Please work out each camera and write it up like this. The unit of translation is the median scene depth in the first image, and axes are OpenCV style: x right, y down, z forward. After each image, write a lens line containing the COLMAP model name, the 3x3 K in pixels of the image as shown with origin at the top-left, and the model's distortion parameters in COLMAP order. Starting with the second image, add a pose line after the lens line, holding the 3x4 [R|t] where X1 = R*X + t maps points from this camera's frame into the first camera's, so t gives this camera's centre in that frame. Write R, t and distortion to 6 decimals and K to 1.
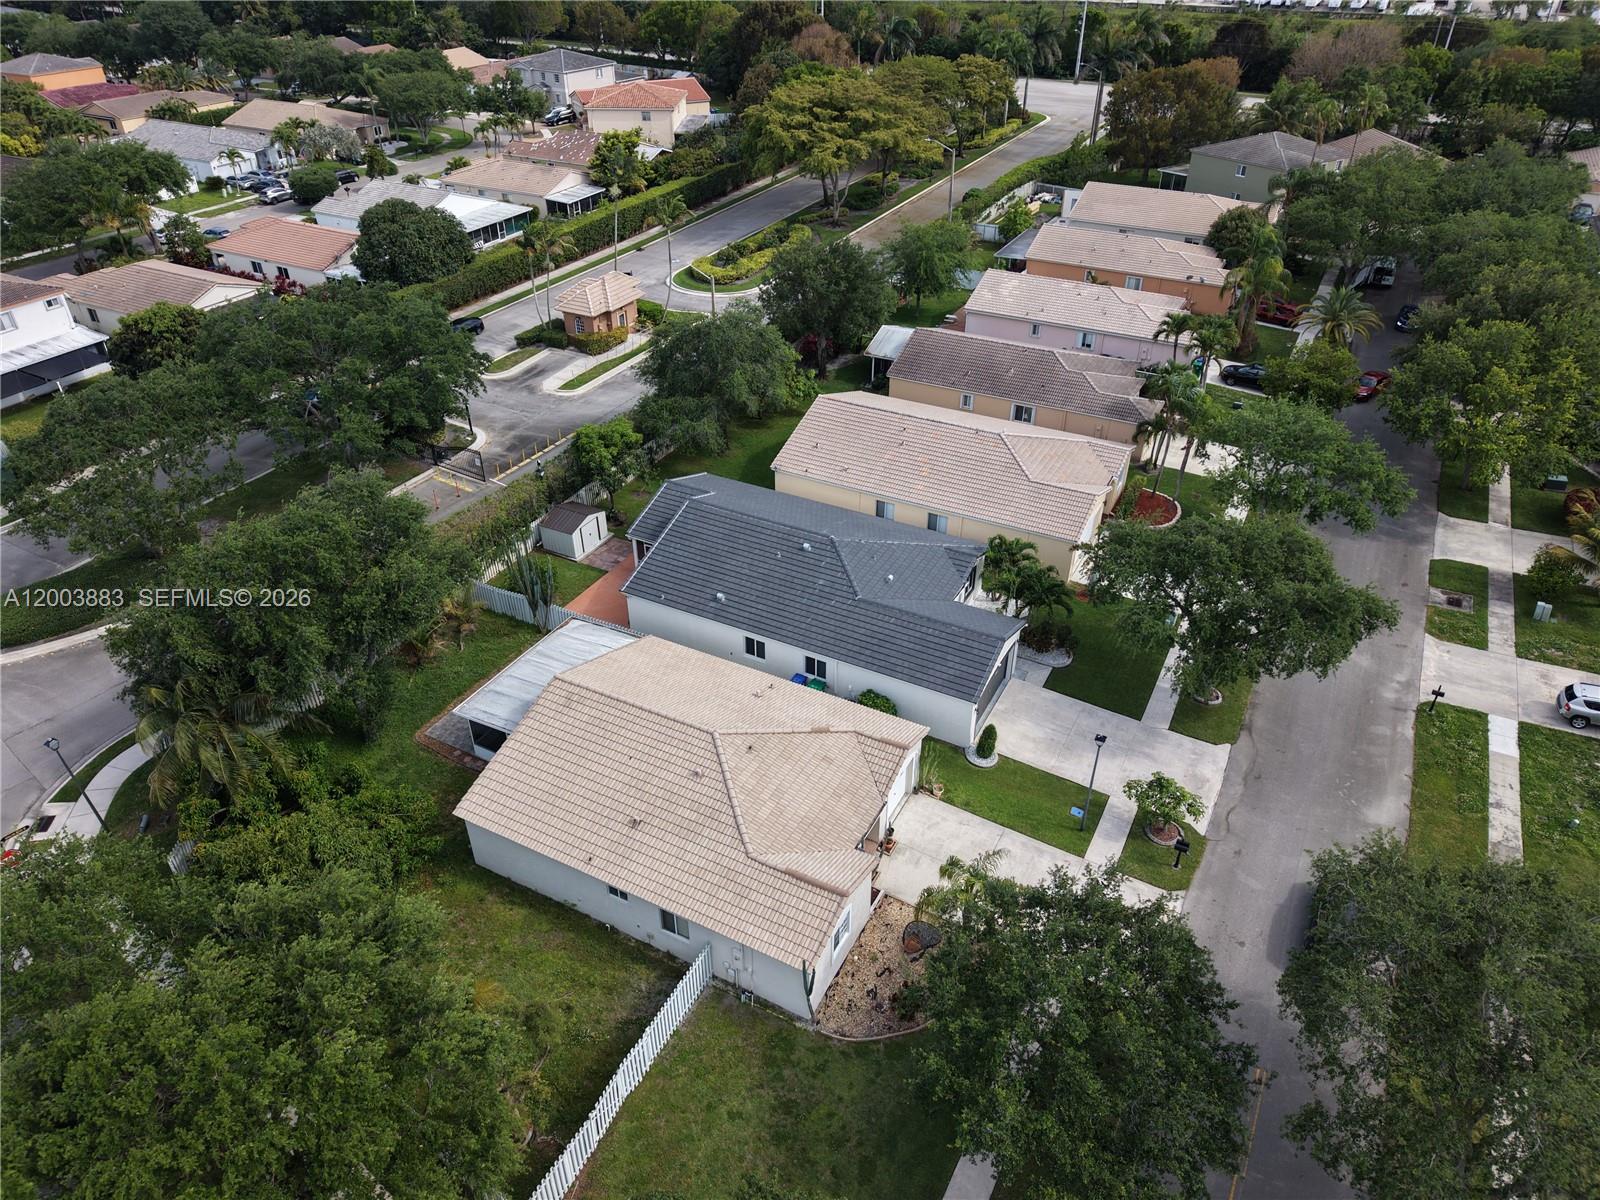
lens RADIAL K [[1071.8, 0, 795.6], [0, 1071.8, 596.6], [0, 0, 1]] dist [0.043360, -0.022741]
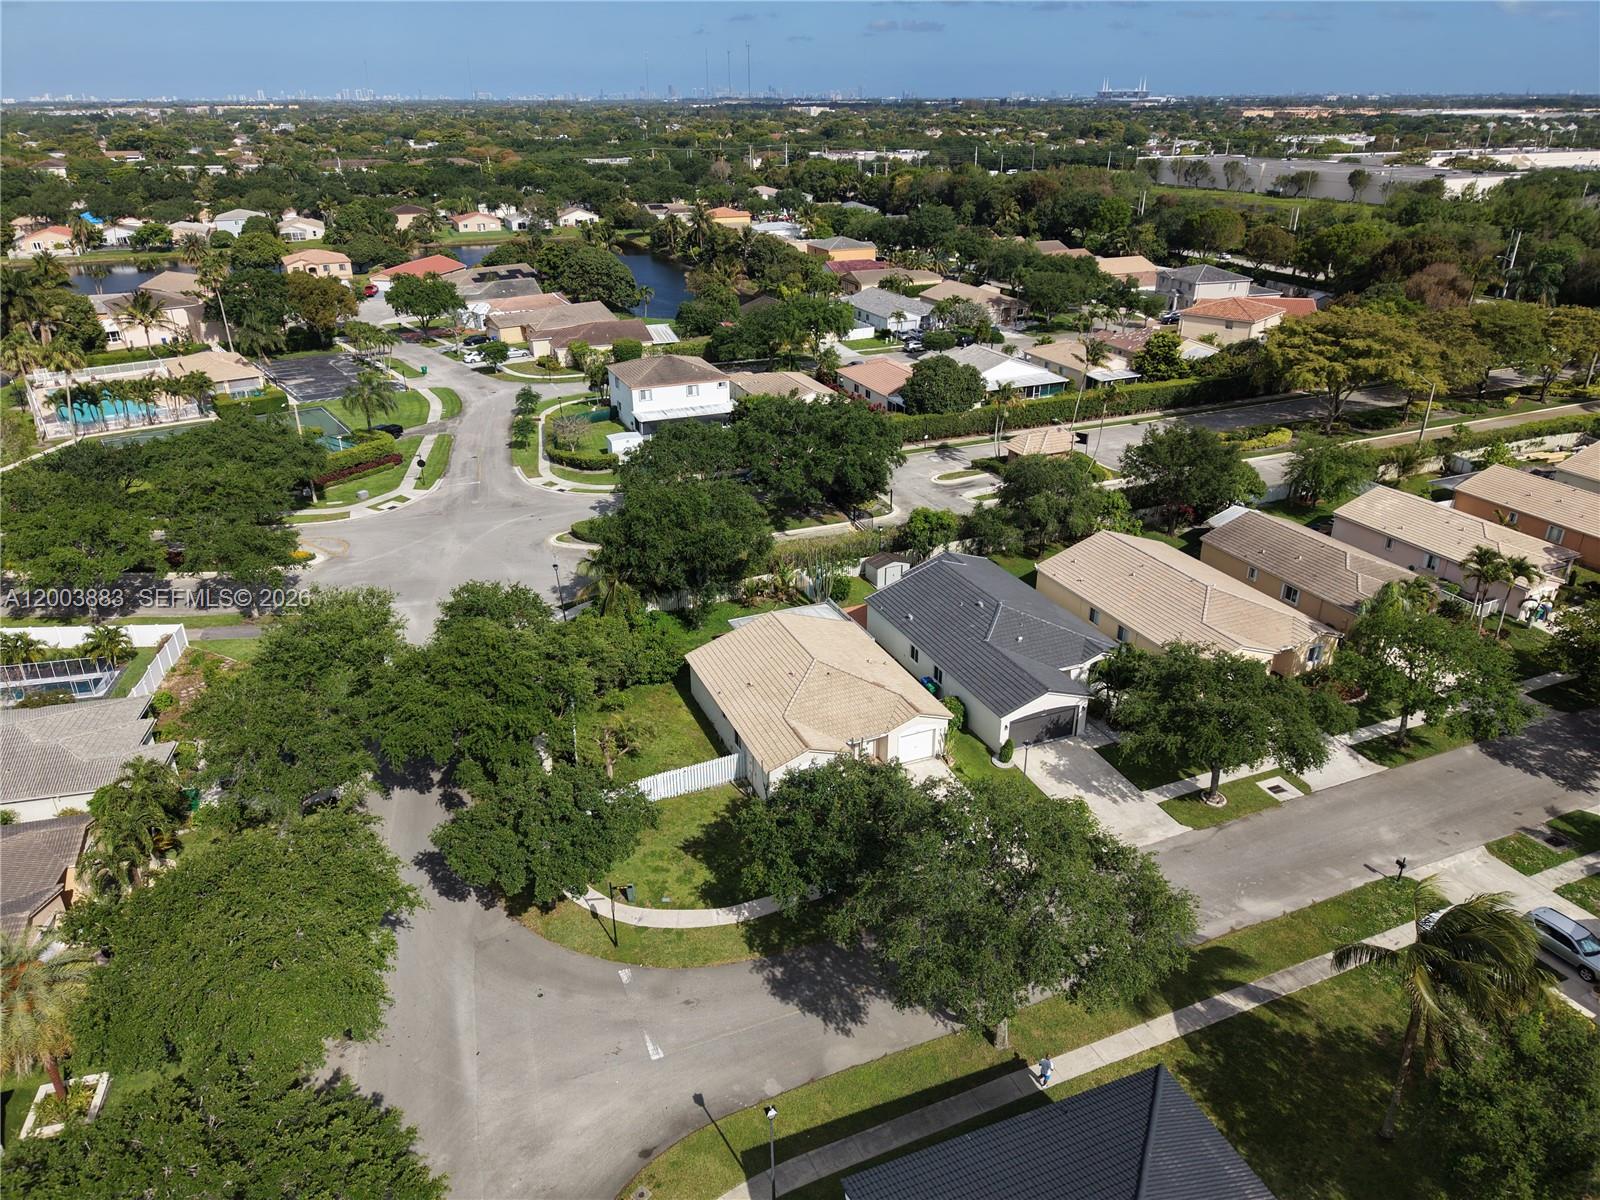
lens RADIAL K [[1071.8, 0, 795.6], [0, 1071.8, 596.6], [0, 0, 1]] dist [0.043360, -0.022741]
pose [[0.785330, 0.267166, -0.558462, 0.354832], [-0.350068, 0.935659, -0.044664, 0.054311], [0.510597, 0.230575, 0.828327, -0.177840]]
